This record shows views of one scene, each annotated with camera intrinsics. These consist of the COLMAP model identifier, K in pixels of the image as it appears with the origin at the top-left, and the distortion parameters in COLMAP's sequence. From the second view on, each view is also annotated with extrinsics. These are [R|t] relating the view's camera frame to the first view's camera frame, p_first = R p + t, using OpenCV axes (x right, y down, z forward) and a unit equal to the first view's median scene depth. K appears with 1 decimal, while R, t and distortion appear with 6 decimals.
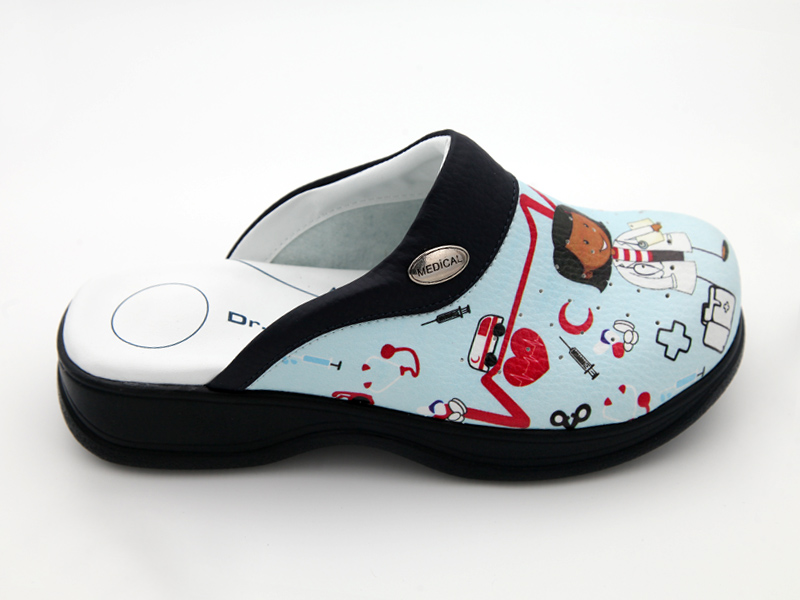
lens RADIAL K [[1291.3, 0, 400.0], [0, 1291.3, 300.0], [0, 0, 1]] dist [0.019728, 0.048309]
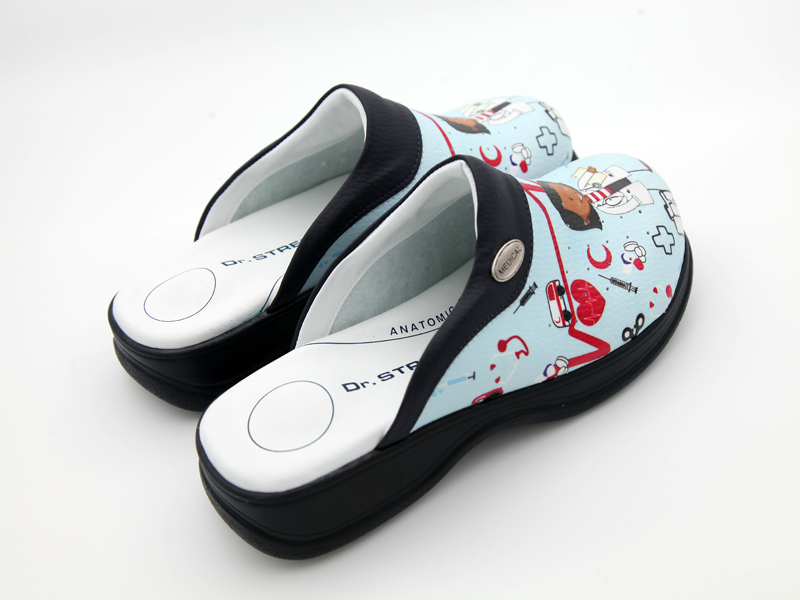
lens RADIAL K [[1047.4, 0, 400.0], [0, 1047.4, 300.0], [0, 0, 1]] dist [-0.086988, -0.006072]
pose [[0.824067, -0.430782, 0.367887, -0.409541], [0.435580, 0.897044, 0.074706, -0.106872], [-0.362193, 0.098682, 0.926865, 0.147779]]
